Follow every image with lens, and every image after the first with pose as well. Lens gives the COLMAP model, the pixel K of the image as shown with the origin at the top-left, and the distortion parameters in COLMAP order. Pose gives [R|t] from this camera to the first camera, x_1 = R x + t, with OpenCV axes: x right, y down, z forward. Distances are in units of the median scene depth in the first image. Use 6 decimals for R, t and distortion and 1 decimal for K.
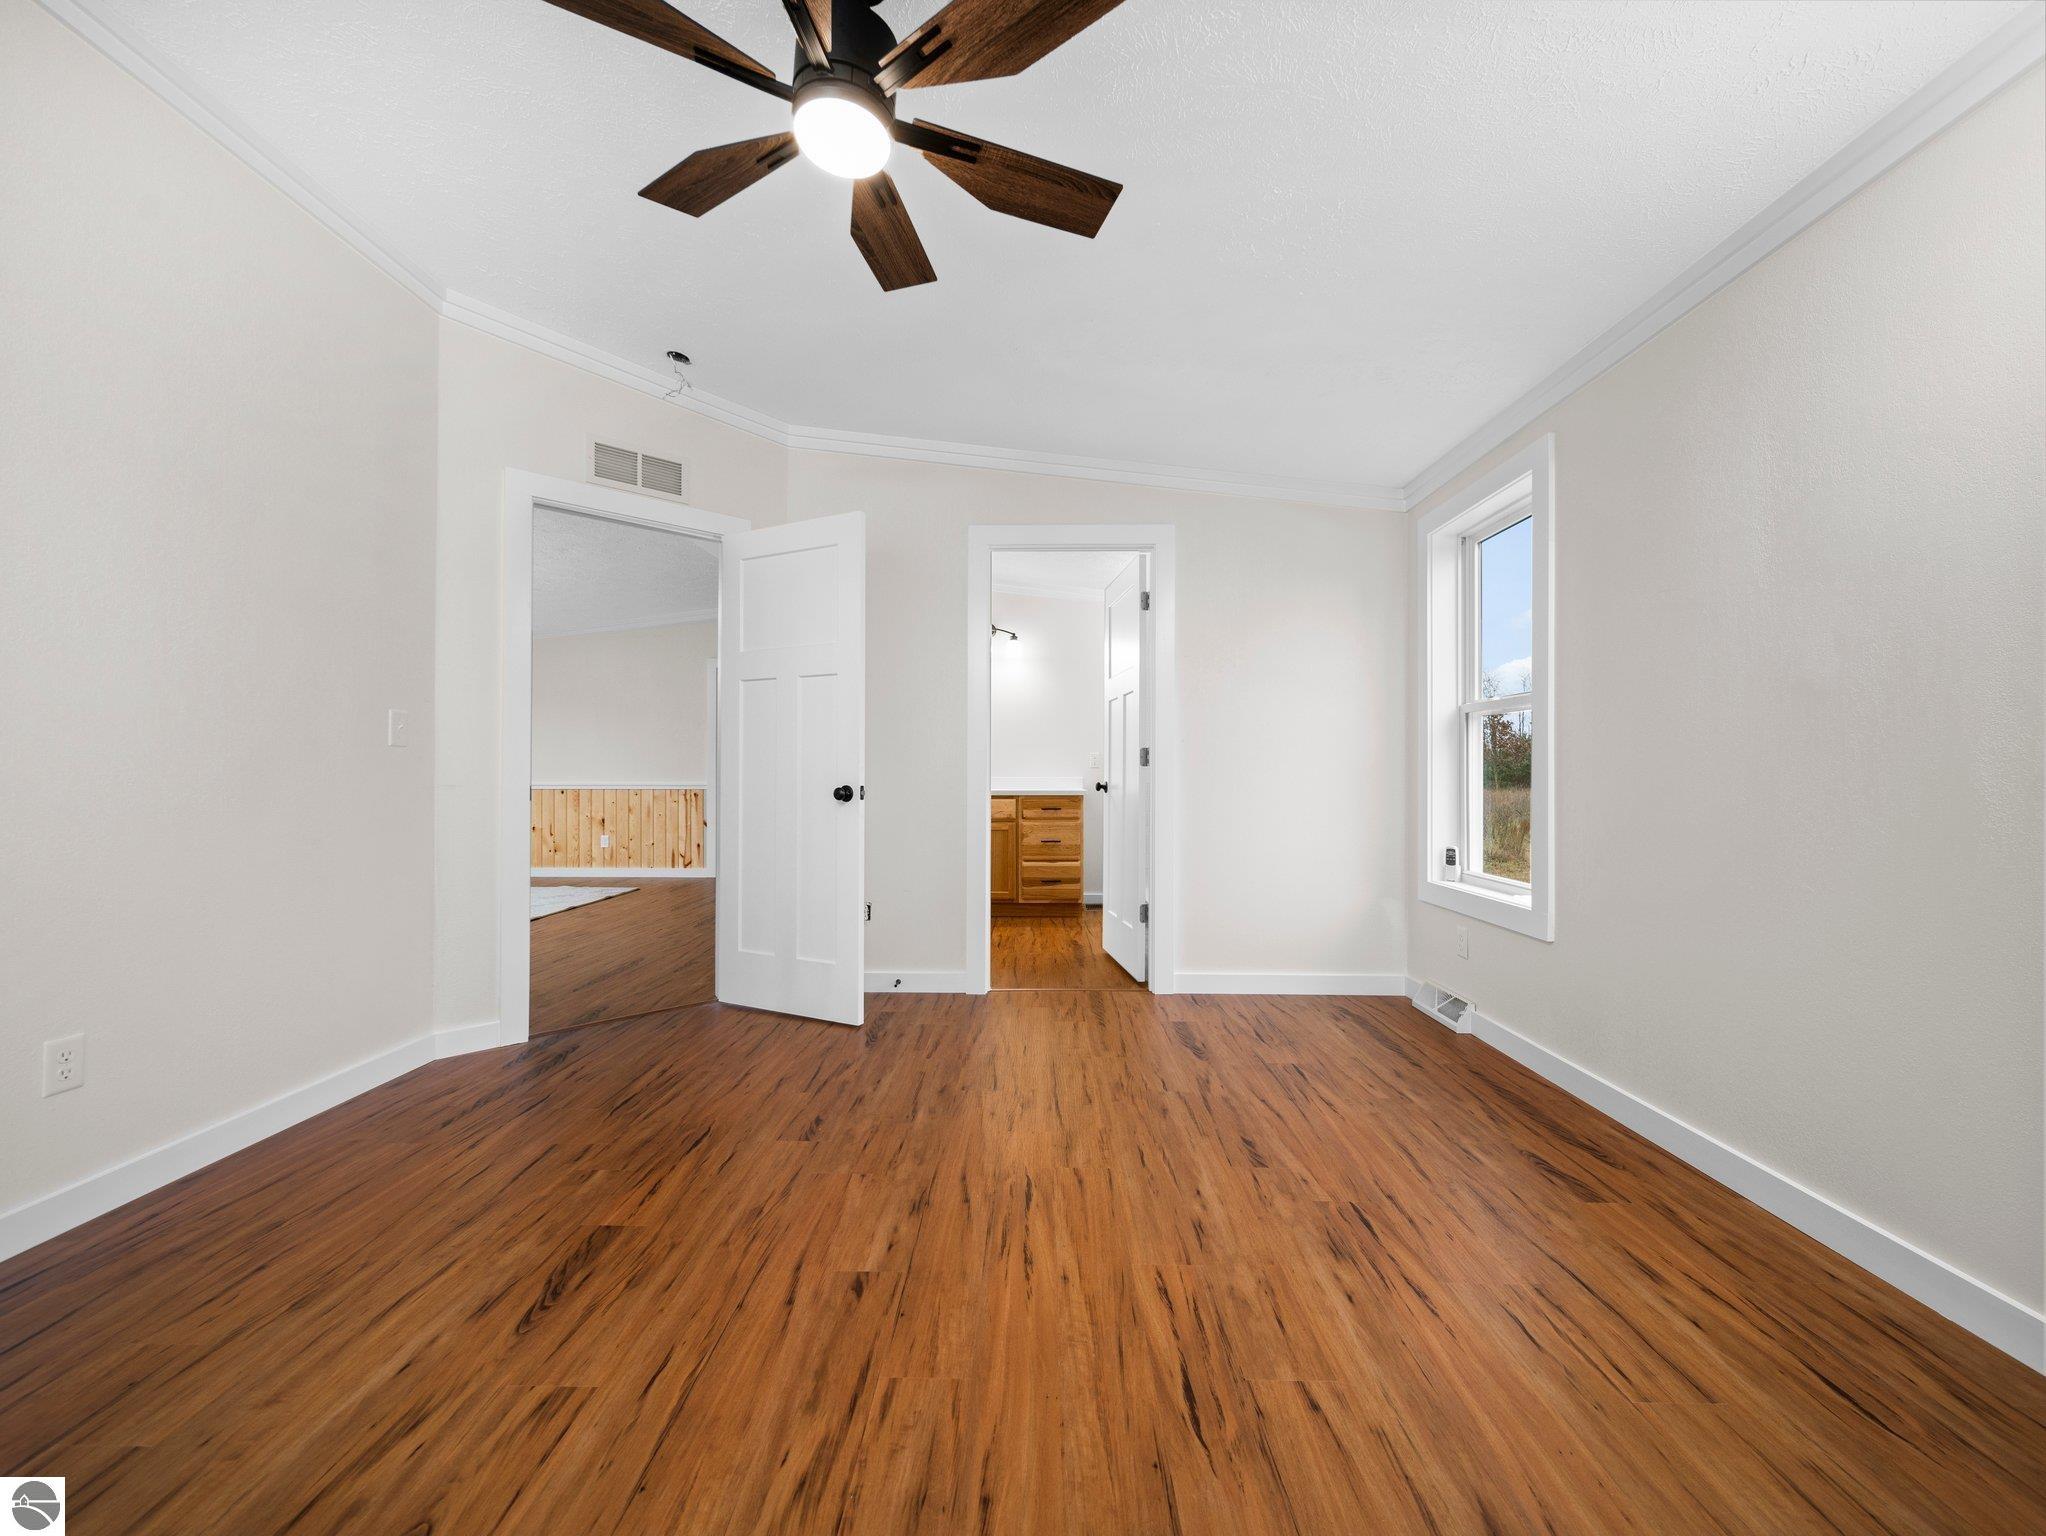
lens RADIAL K [[820.1, 0, 1007.7], [0, 820.1, 770.0], [0, 0, 1]] dist [0.001552, -0.001116]
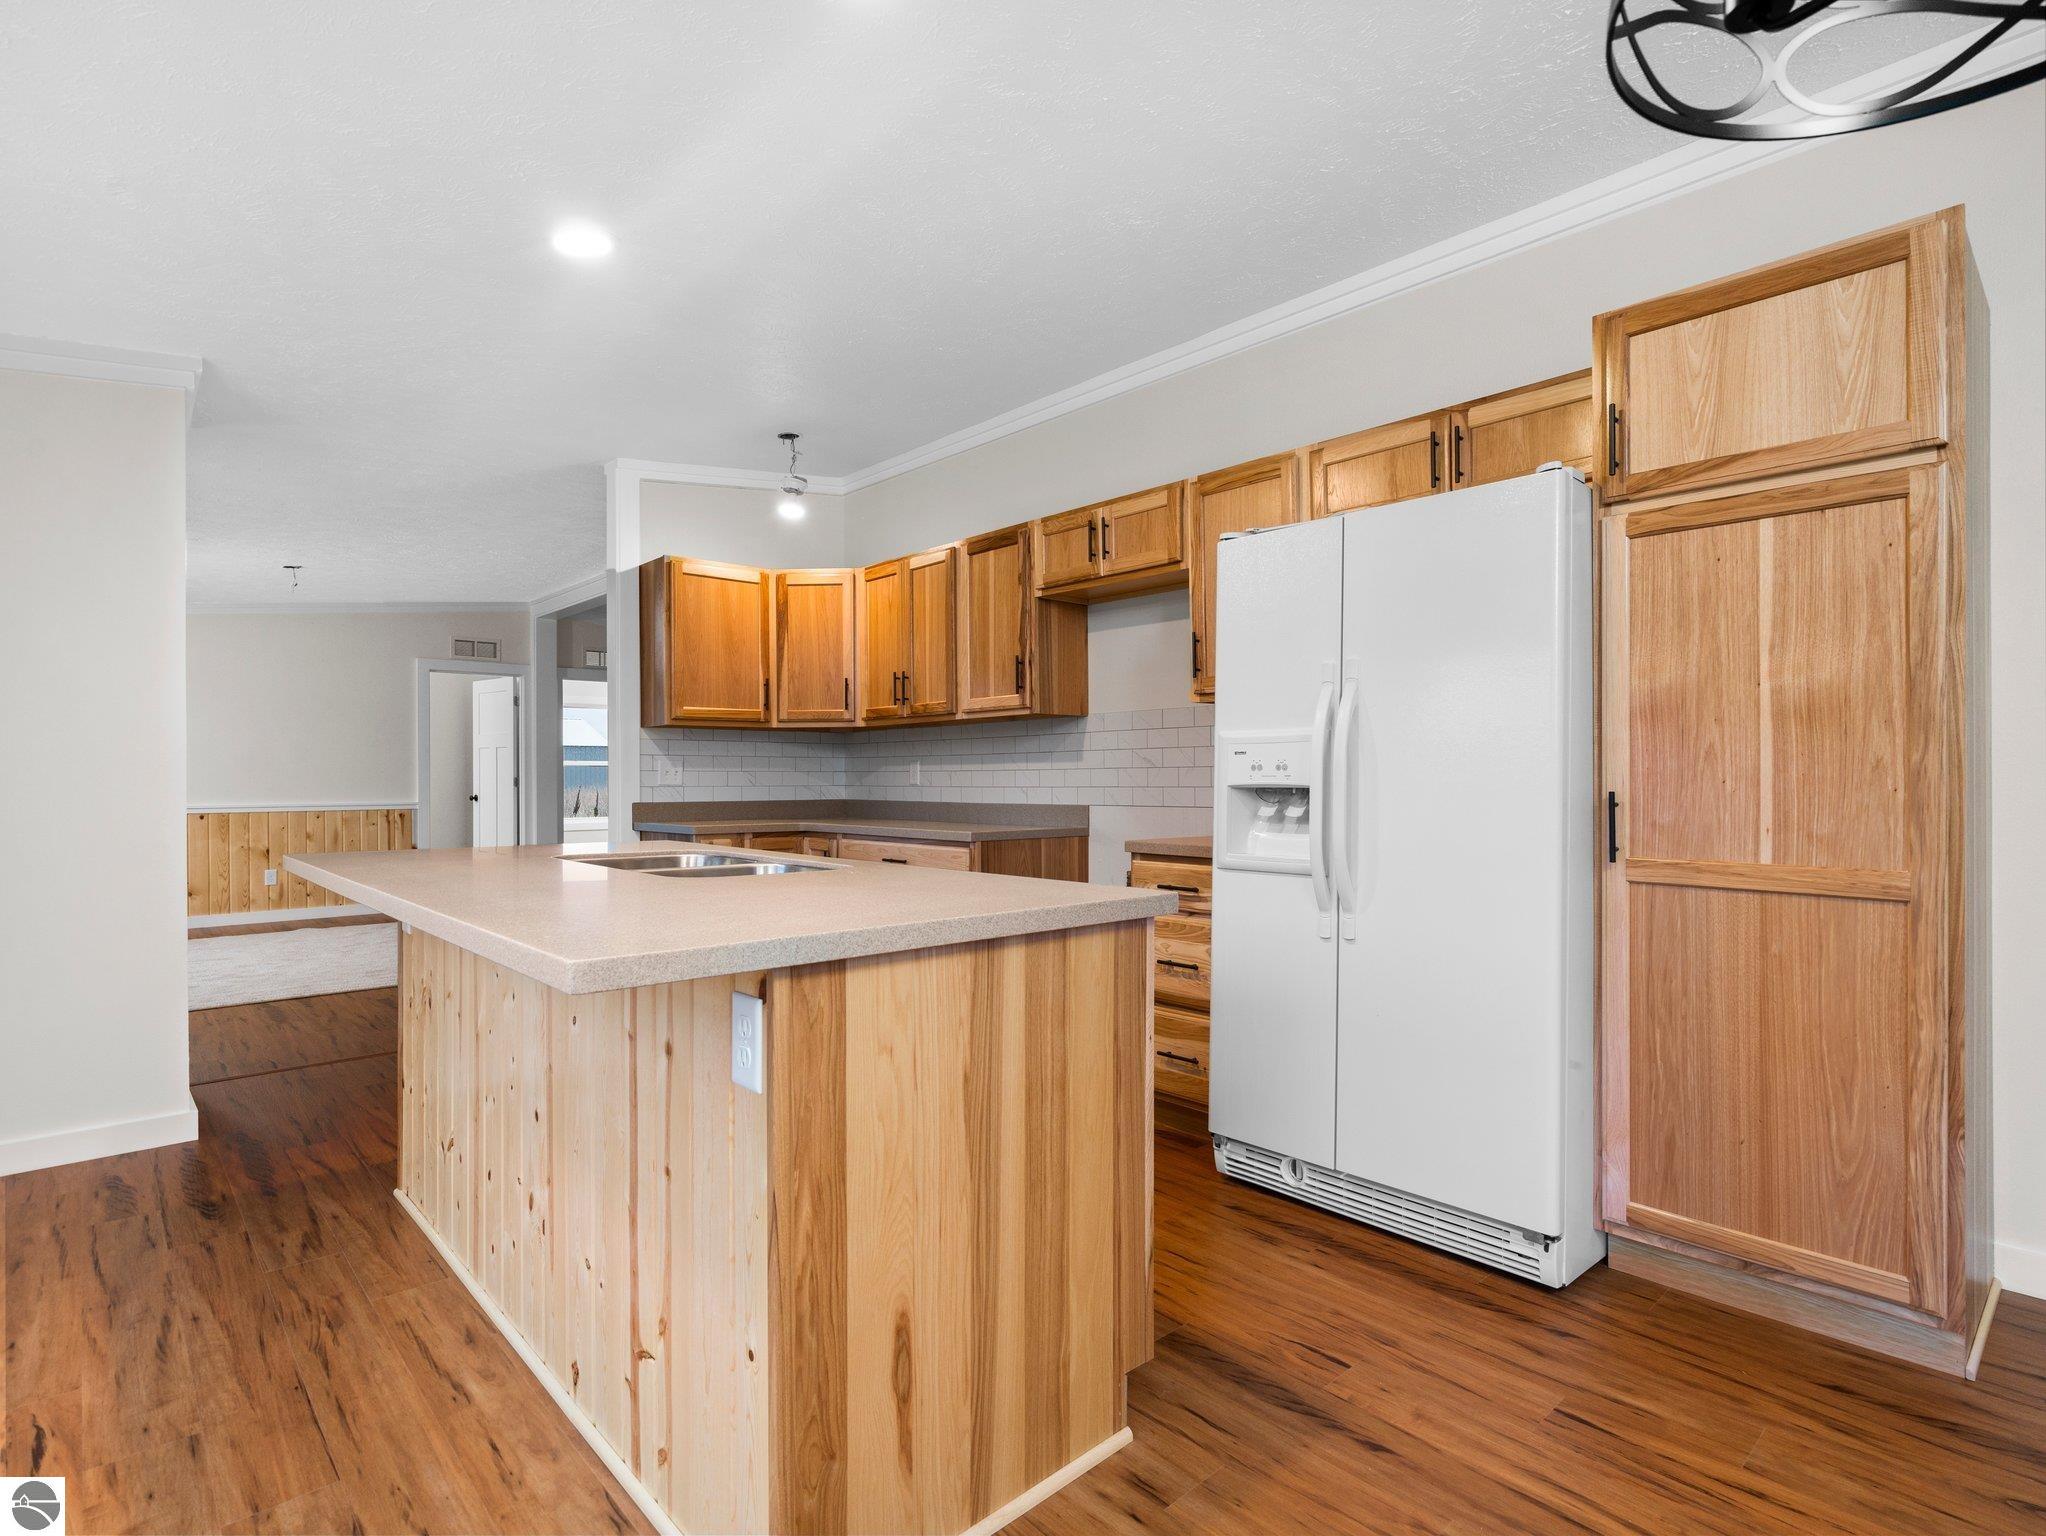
lens RADIAL K [[1030.1, 0, 1036.3], [0, 1030.1, 793.9], [0, 0, 1]] dist [-0.007699, 0.003540]
pose [[0.703839, -0.014137, 0.710218, -0.675107], [0.000714, 0.999816, 0.019194, -0.012948], [-0.710359, -0.013003, 0.703720, -0.234600]]
